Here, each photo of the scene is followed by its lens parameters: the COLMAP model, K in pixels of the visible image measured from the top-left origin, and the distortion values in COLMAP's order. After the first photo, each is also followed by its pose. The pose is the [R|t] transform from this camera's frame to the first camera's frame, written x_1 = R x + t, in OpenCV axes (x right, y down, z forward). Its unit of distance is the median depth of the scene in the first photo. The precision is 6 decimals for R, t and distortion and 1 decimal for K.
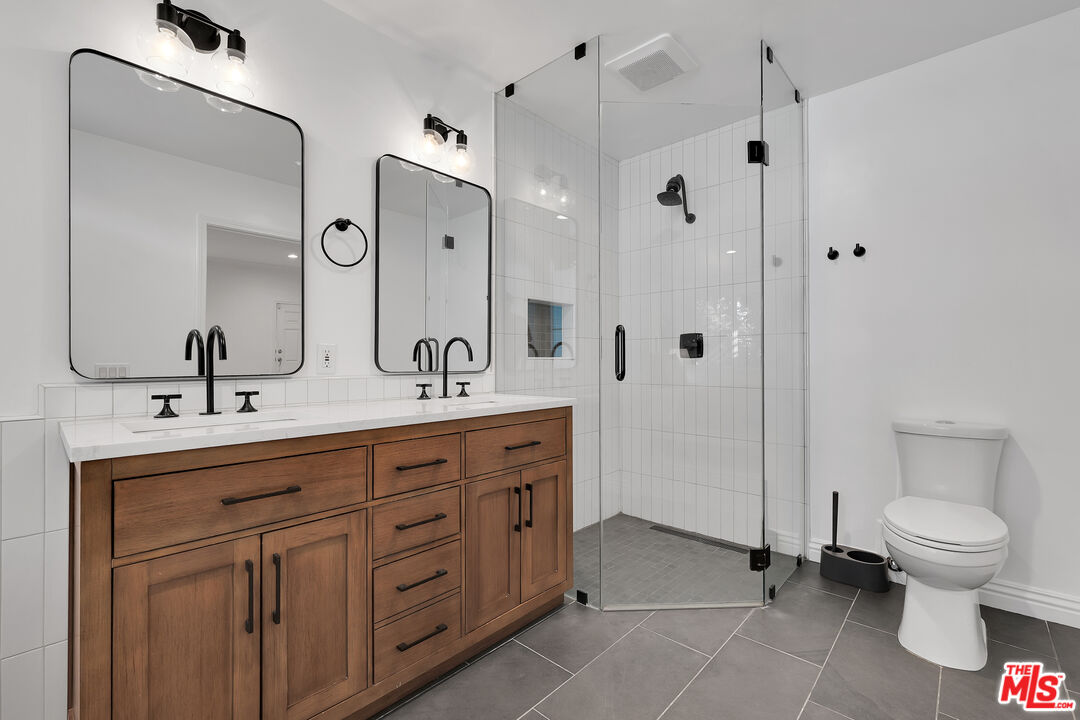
lens RADIAL K [[482.3, 0, 531.9], [0, 482.3, 361.9], [0, 0, 1]] dist [-0.006489, -0.000269]
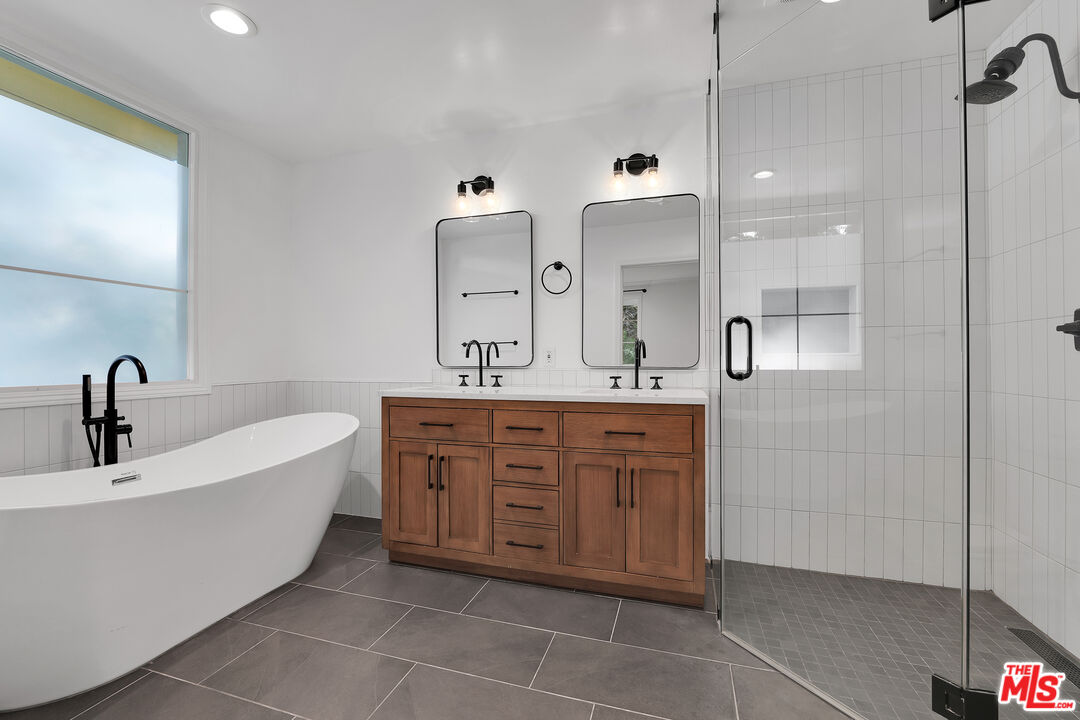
lens RADIAL K [[434.2, 0, 555.2], [0, 434.2, 361.8], [0, 0, 1]] dist [-0.013093, 0.000105]
pose [[0.444881, 0.009397, -0.895540, 0.963429], [-0.001080, 0.999950, 0.009955, -0.004639], [0.895589, -0.003461, 0.444869, 0.473599]]
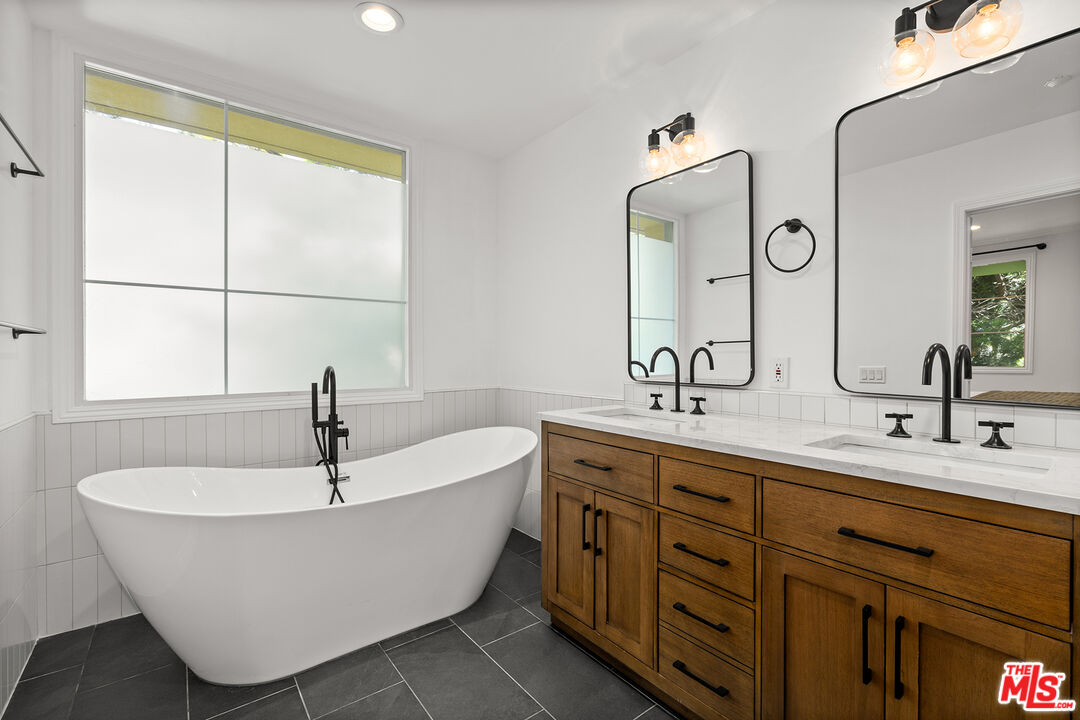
lens RADIAL K [[482.3, 0, 560.8], [0, 482.3, 356.6], [0, 0, 1]] dist [-0.006489, -0.000269]
pose [[-0.147741, 0.012441, -0.988948, 0.695993], [-0.000117, 0.999921, 0.012596, -0.059120], [0.989026, 0.001976, -0.147727, 0.835211]]
